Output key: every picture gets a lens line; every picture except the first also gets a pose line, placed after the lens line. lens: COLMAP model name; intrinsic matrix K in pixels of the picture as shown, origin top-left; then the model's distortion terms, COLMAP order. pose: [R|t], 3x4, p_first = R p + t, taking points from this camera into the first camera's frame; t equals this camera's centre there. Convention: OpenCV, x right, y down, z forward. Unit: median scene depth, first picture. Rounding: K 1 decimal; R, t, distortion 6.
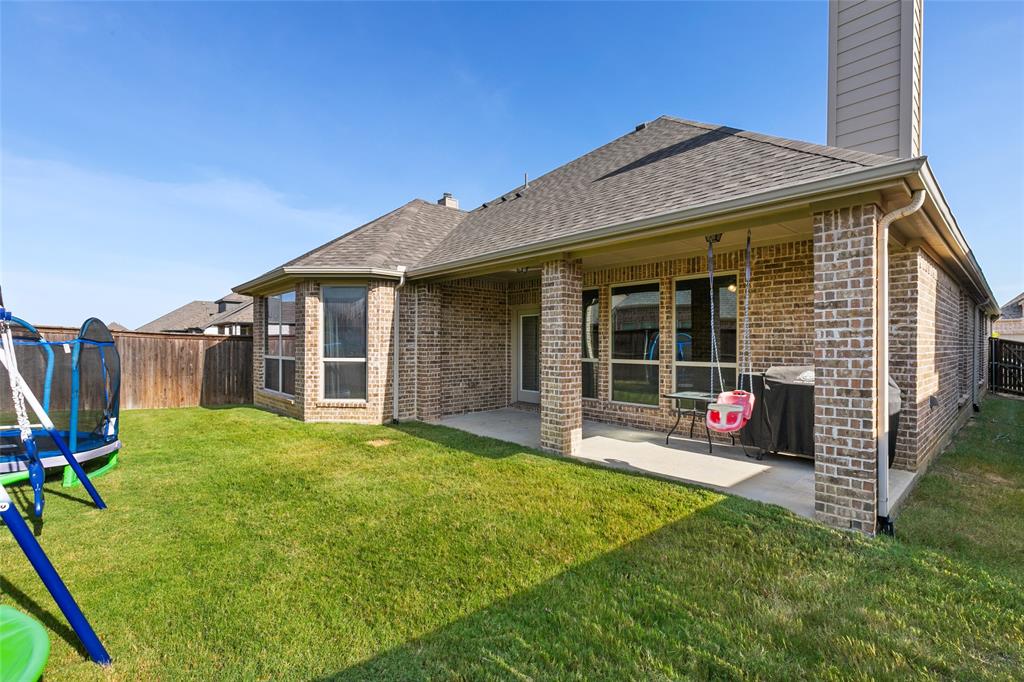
lens RADIAL K [[464.2, 0, 512.8], [0, 464.2, 343.1], [0, 0, 1]] dist [0.009665, -0.002540]
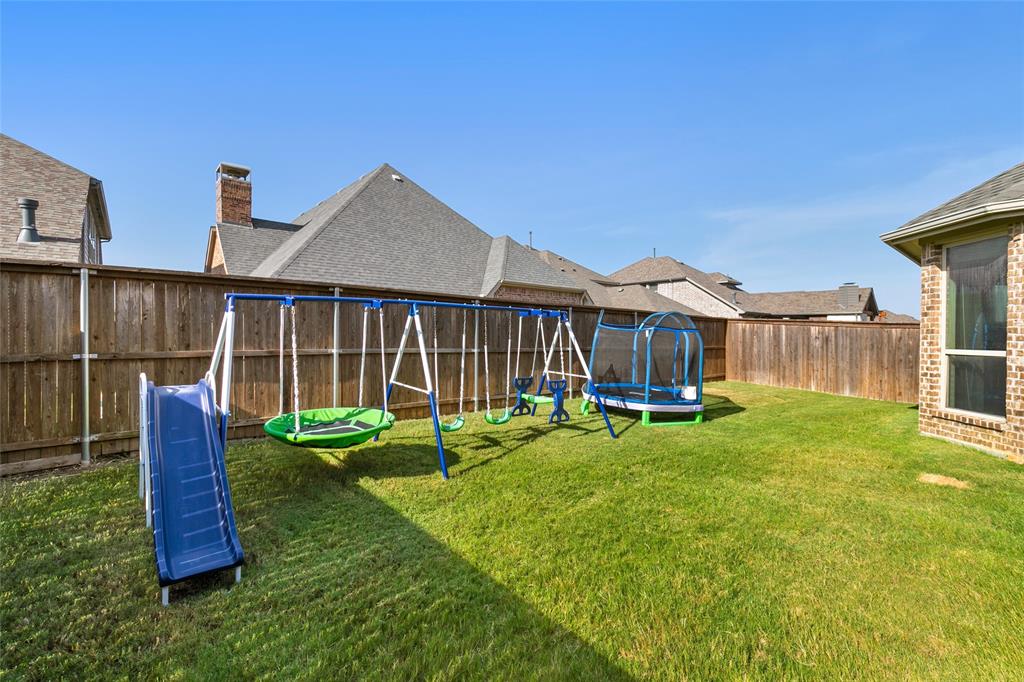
lens RADIAL K [[464.2, 0, 517.9], [0, 464.2, 339.1], [0, 0, 1]] dist [0.009665, -0.002540]
pose [[0.000583, 0.004702, -0.999989, 0.301906], [-0.003393, 0.999983, 0.004700, 0.015428], [0.999994, 0.003390, 0.000599, 0.348941]]
